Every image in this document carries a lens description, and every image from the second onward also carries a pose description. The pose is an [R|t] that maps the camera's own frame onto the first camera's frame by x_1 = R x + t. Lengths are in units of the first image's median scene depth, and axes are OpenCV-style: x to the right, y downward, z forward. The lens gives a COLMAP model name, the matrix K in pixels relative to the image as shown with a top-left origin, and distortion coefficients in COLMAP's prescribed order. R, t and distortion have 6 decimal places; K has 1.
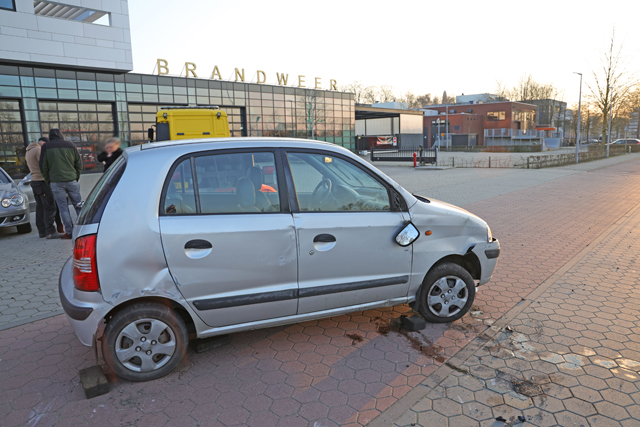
lens RADIAL K [[429.2, 0, 320.0], [0, 429.2, 213.5], [0, 0, 1]] dist [-0.161681, 0.086456]
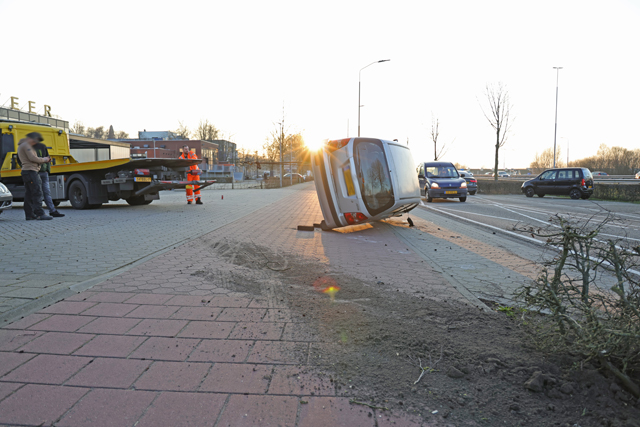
lens RADIAL K [[429.2, 0, 320.0], [0, 429.2, 213.5], [0, 0, 1]] dist [-0.161681, 0.086456]
pose [[0.722633, -0.018643, 0.690980, -0.133938], [0.077747, 0.995485, -0.054450, 0.026025], [-0.686845, 0.093069, 0.720820, -0.066878]]
